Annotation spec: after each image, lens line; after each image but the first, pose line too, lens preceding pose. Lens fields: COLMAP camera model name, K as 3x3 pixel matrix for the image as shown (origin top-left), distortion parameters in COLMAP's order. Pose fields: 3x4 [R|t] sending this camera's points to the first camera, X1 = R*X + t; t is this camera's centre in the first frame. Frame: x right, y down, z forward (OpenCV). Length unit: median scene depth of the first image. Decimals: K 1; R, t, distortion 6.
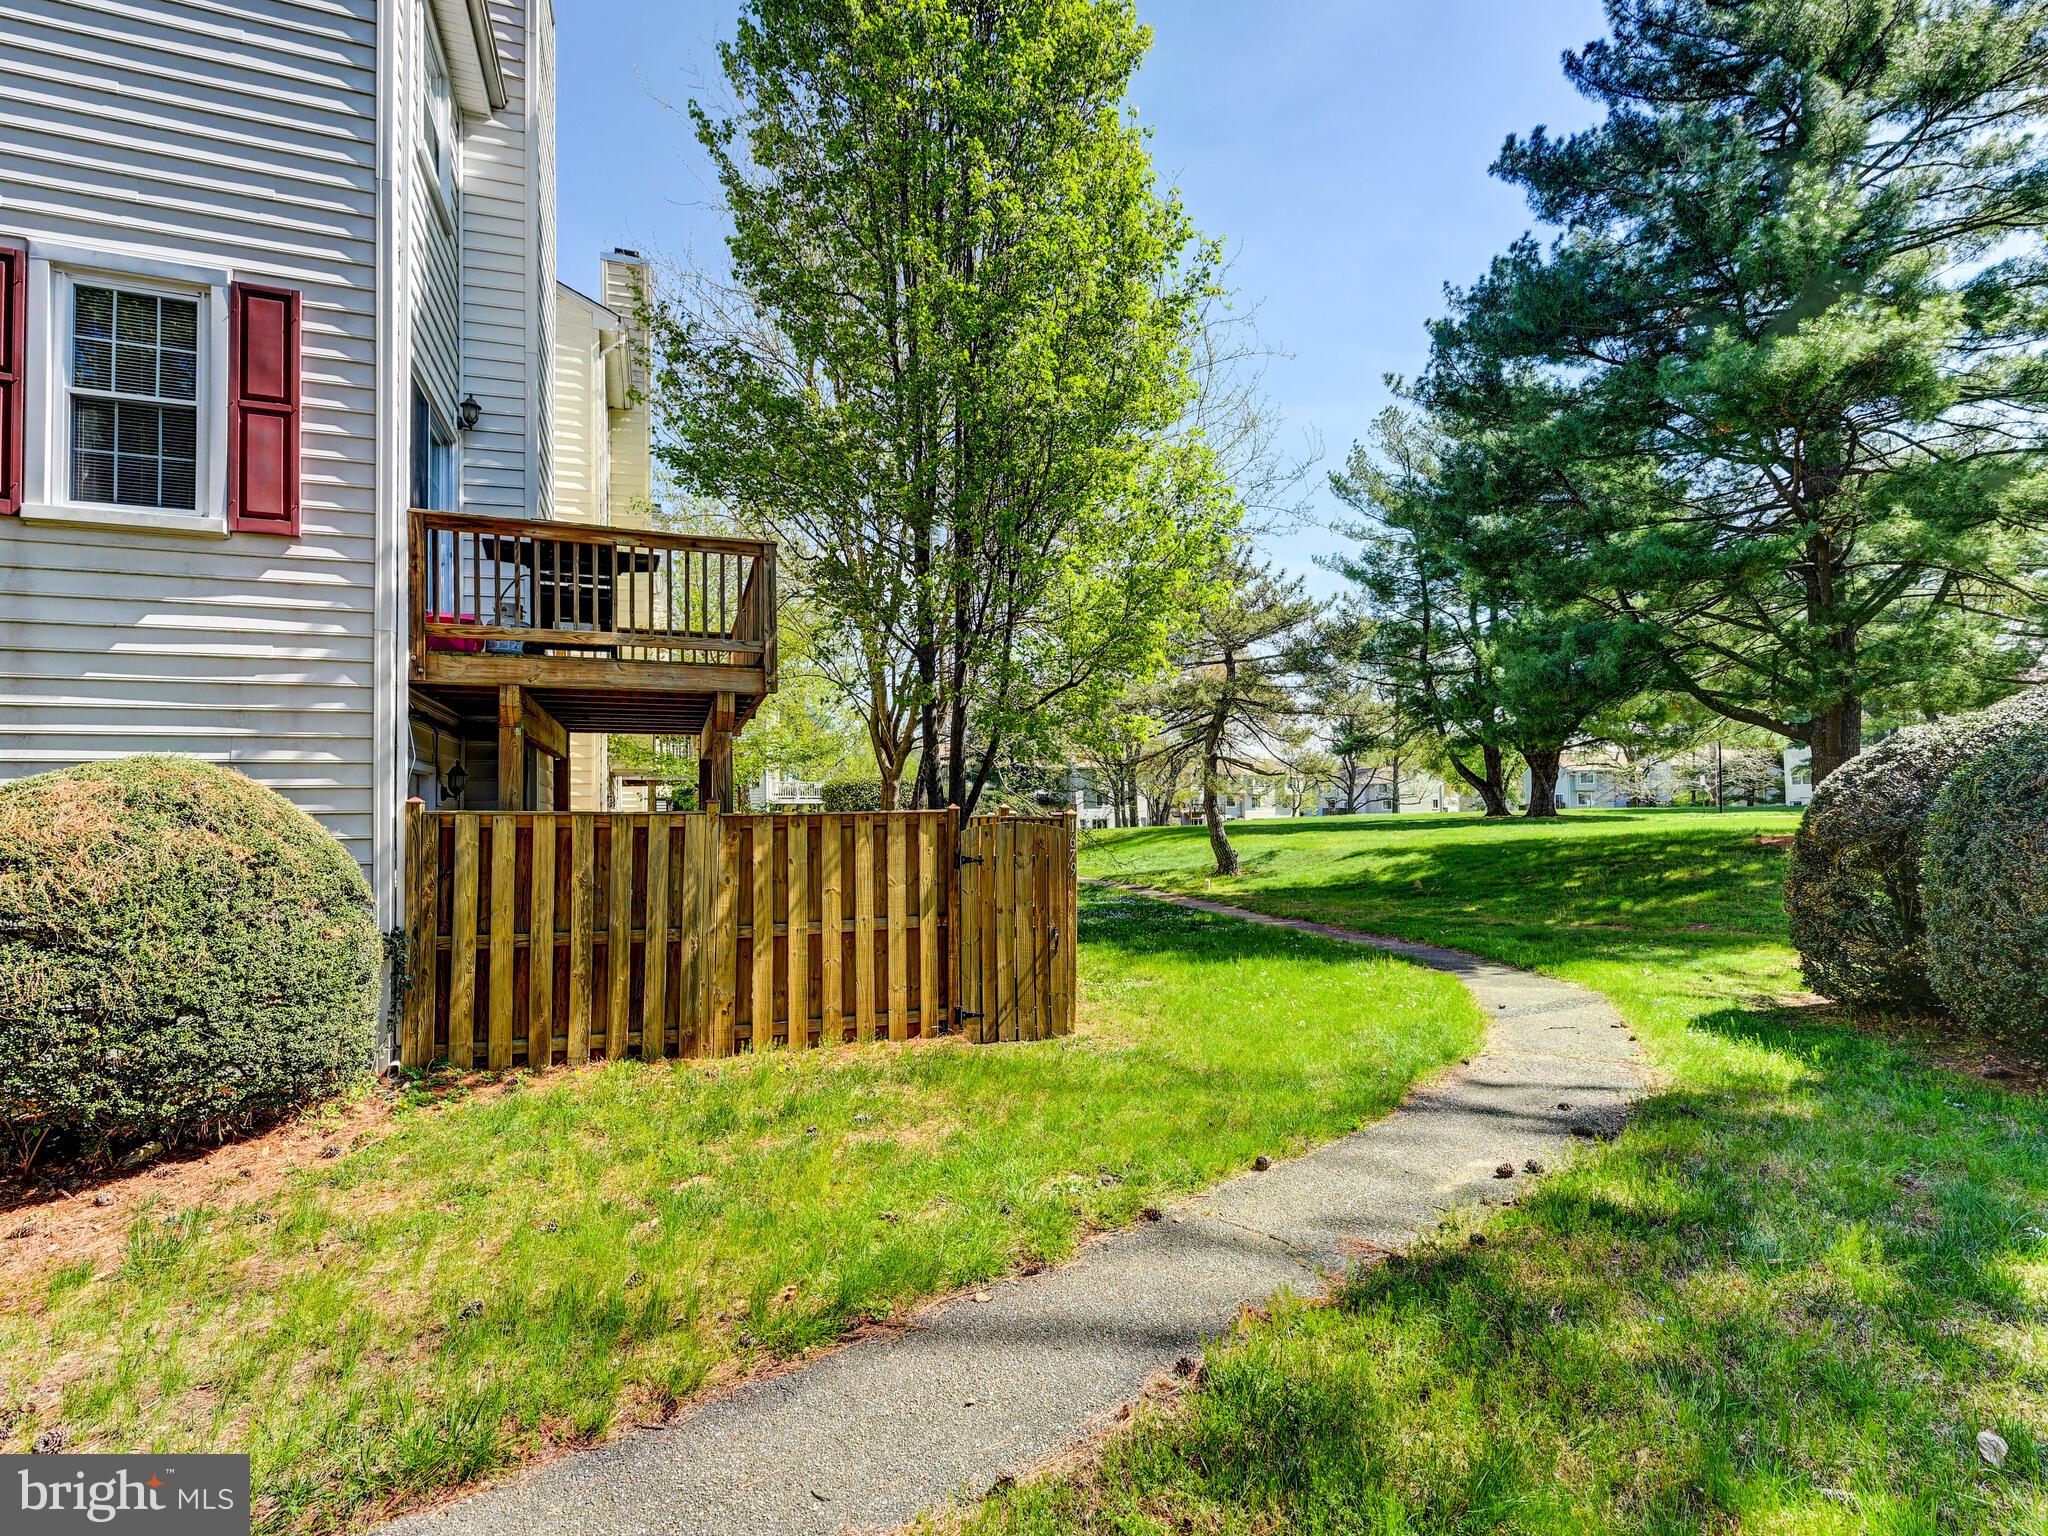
lens RADIAL K [[952.3, 0, 1024.0], [0, 952.3, 768.0], [0, 0, 1]] dist [-0.000362, -0.000186]
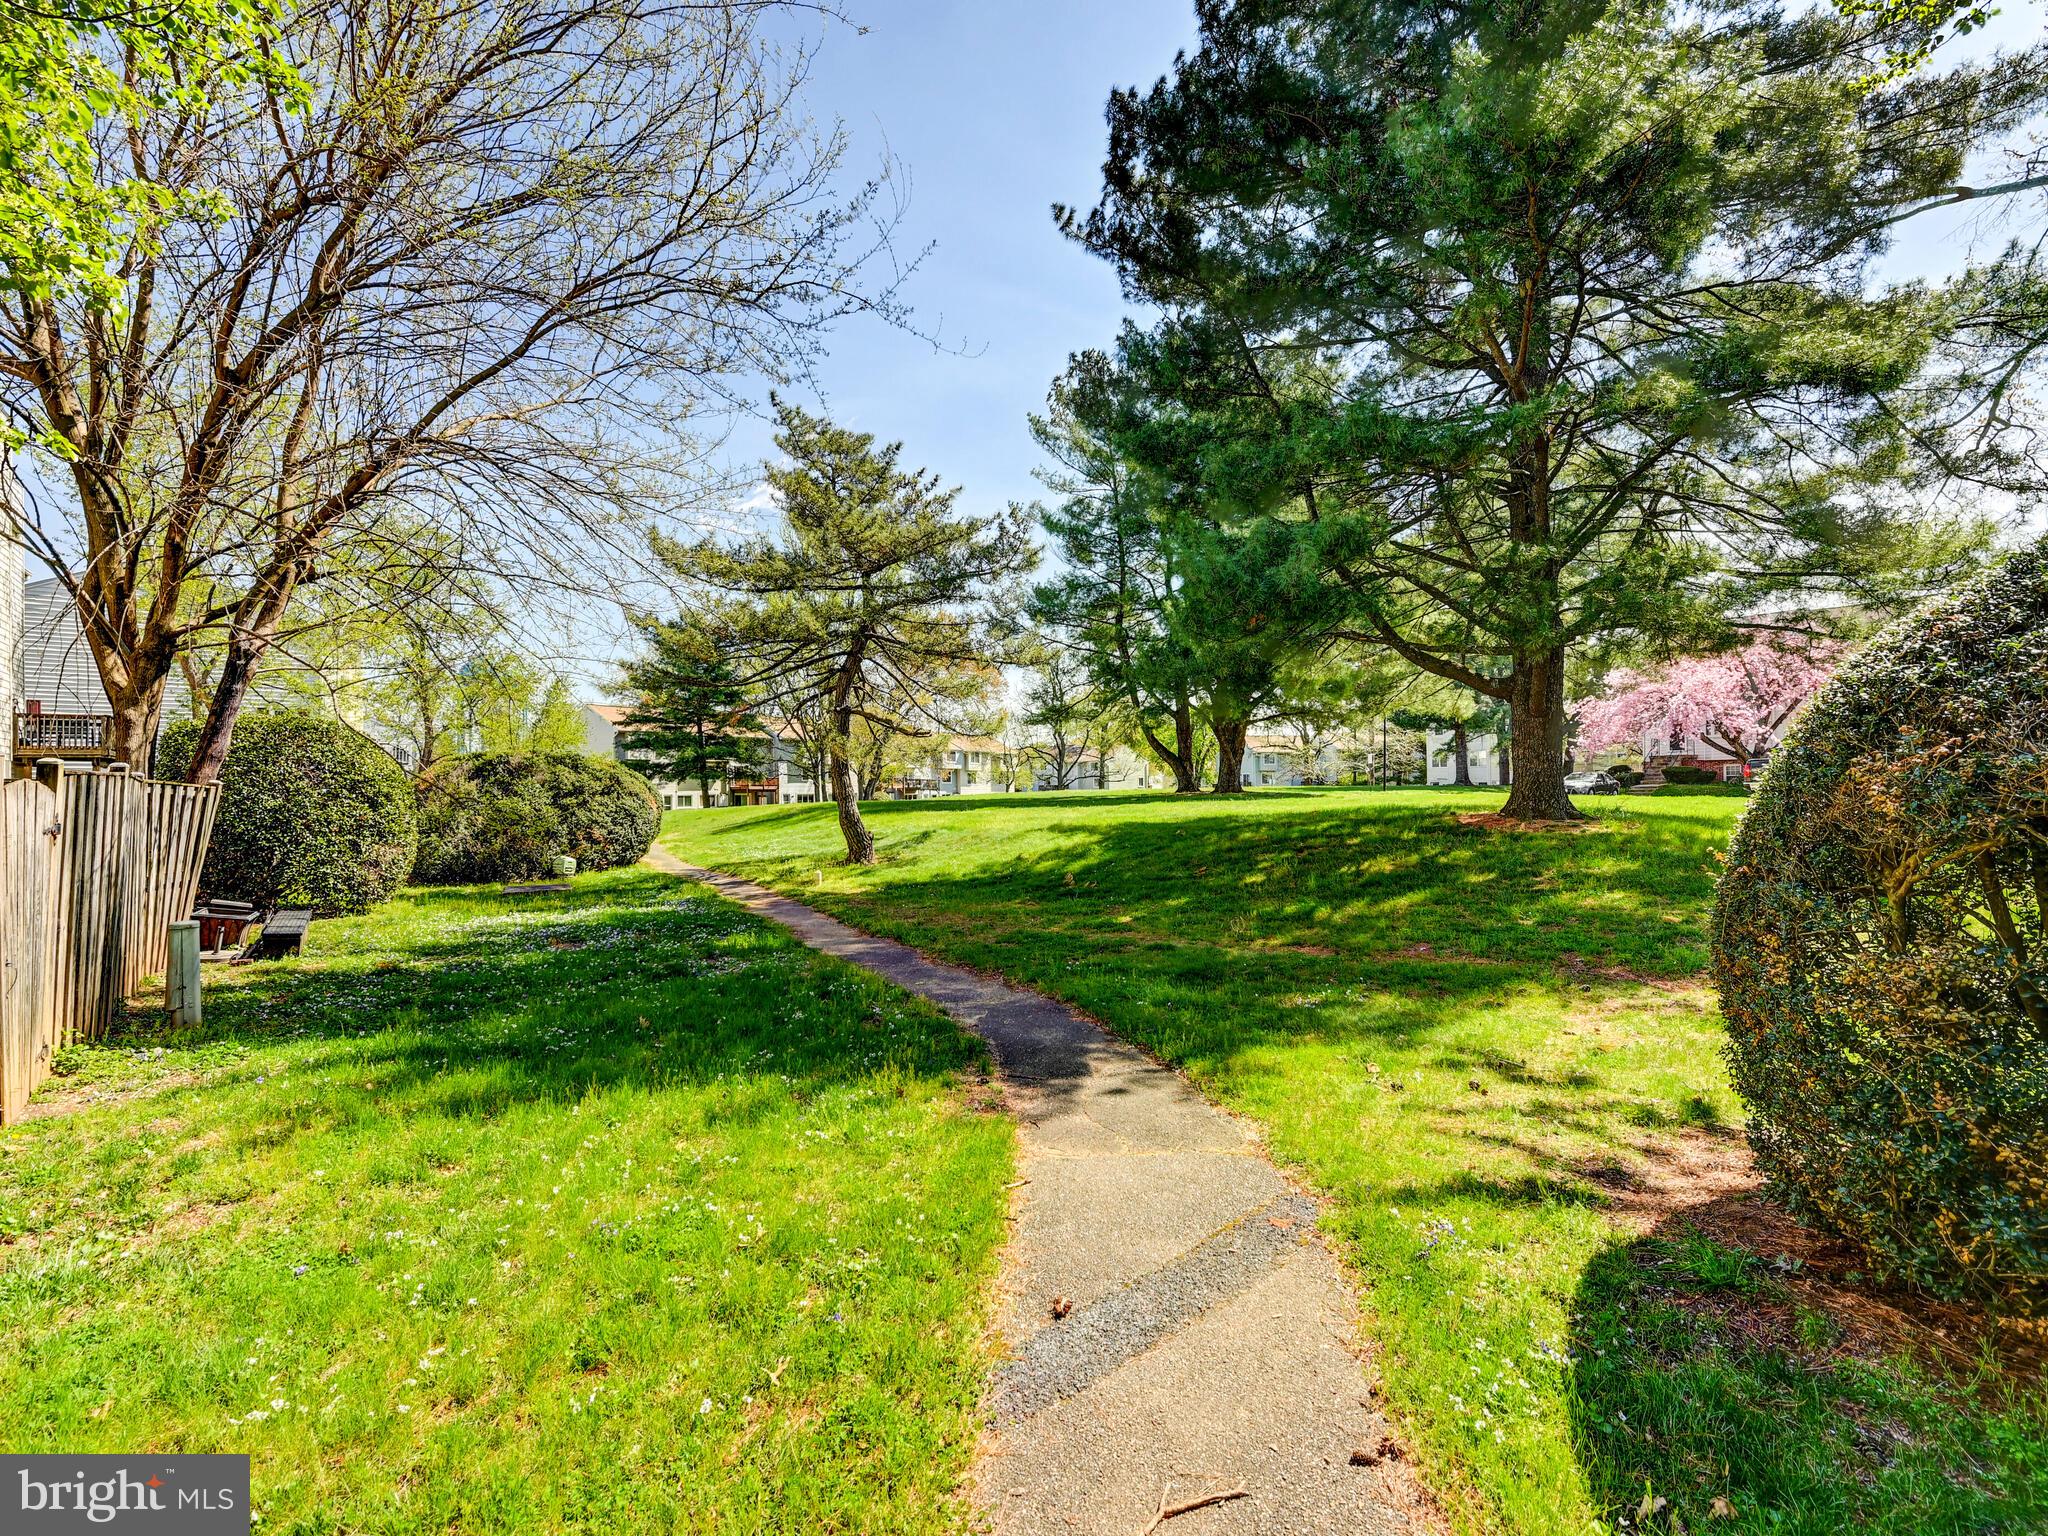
lens RADIAL K [[924.6, 0, 1026.1], [0, 924.6, 779.5], [0, 0, 1]] dist [0.001315, 0.000084]
pose [[0.961549, 0.010493, 0.274431, 0.087132], [-0.020444, 0.999232, 0.033427, 0.010099], [-0.273870, -0.037752, 0.961026, 0.151971]]
